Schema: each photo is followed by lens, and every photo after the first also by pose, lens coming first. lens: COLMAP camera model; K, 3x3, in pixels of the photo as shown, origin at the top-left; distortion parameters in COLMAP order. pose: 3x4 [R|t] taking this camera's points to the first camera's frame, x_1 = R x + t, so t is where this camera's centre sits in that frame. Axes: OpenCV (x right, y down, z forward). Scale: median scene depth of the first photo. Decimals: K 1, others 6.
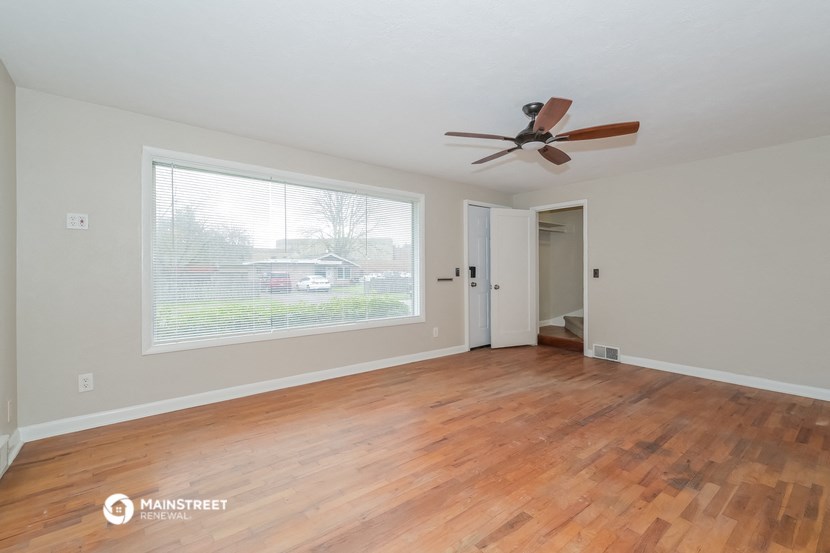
lens RADIAL K [[367.6, 0, 417.2], [0, 367.6, 274.3], [0, 0, 1]] dist [0.000701, 0.000223]
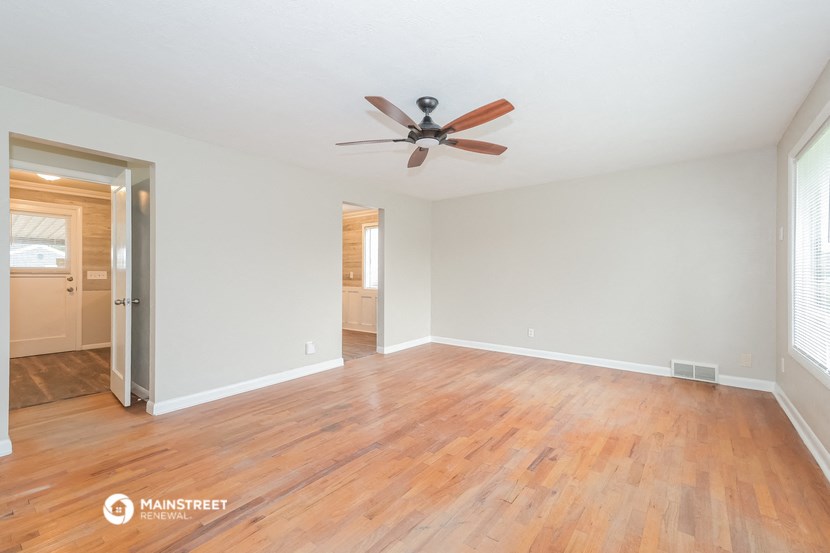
lens RADIAL K [[367.6, 0, 417.2], [0, 367.6, 274.3], [0, 0, 1]] dist [0.000701, 0.000223]
pose [[-0.974584, 0.004447, -0.223979, 0.546975], [0.003499, 0.999983, 0.004630, -0.013517], [0.223996, 0.003729, -0.974583, 1.897593]]
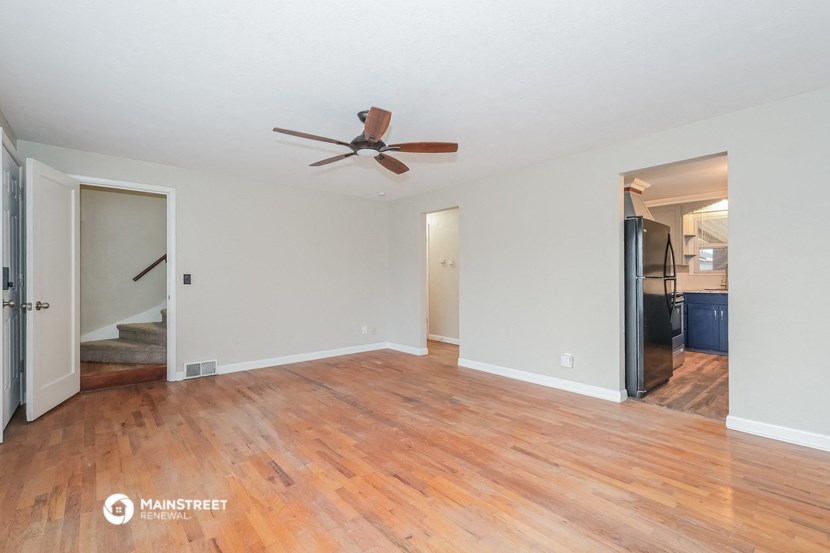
lens RADIAL K [[367.6, 0, 417.2], [0, 367.6, 274.3], [0, 0, 1]] dist [0.000701, 0.000223]
pose [[-0.034557, 0.004503, 0.999393, -0.712139], [0.008040, 0.999959, -0.004227, -0.016839], [-0.999370, 0.007889, -0.034591, 0.884386]]
